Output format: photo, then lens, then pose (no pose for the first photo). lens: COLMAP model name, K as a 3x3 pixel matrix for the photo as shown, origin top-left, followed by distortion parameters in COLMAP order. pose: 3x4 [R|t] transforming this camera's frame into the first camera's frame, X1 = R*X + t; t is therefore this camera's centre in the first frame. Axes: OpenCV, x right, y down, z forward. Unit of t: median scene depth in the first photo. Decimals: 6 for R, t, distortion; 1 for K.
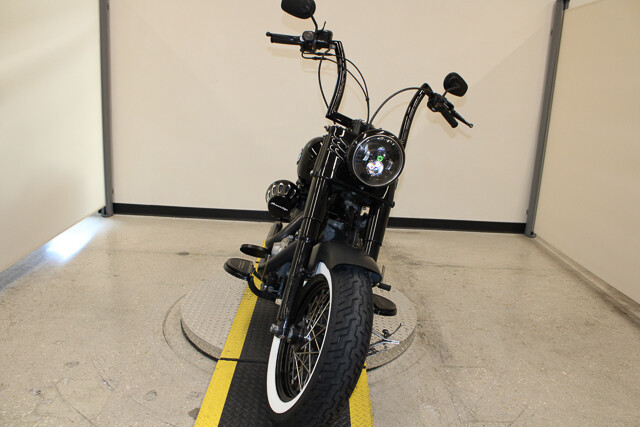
lens RADIAL K [[524.4, 0, 320.0], [0, 524.4, 213.5], [0, 0, 1]] dist [-0.163439, 0.138693]
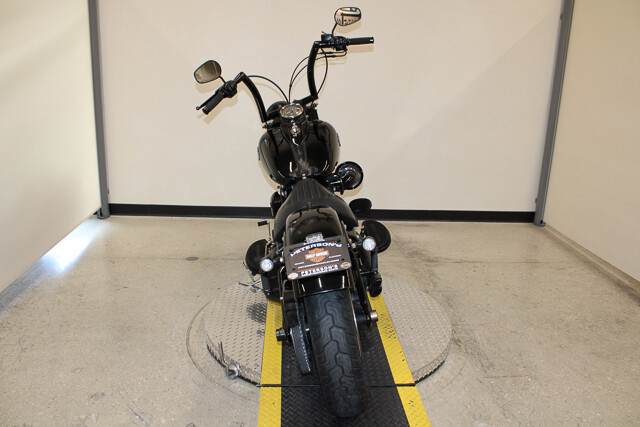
lens RADIAL K [[524.4, 0, 320.0], [0, 524.4, 213.5], [0, 0, 1]] dist [-0.163439, 0.138693]
pose [[0.998607, -0.030493, 0.043071, -0.079327], [0.028759, 0.998773, 0.040326, -0.043326], [-0.044248, -0.039031, 0.998258, 0.049417]]
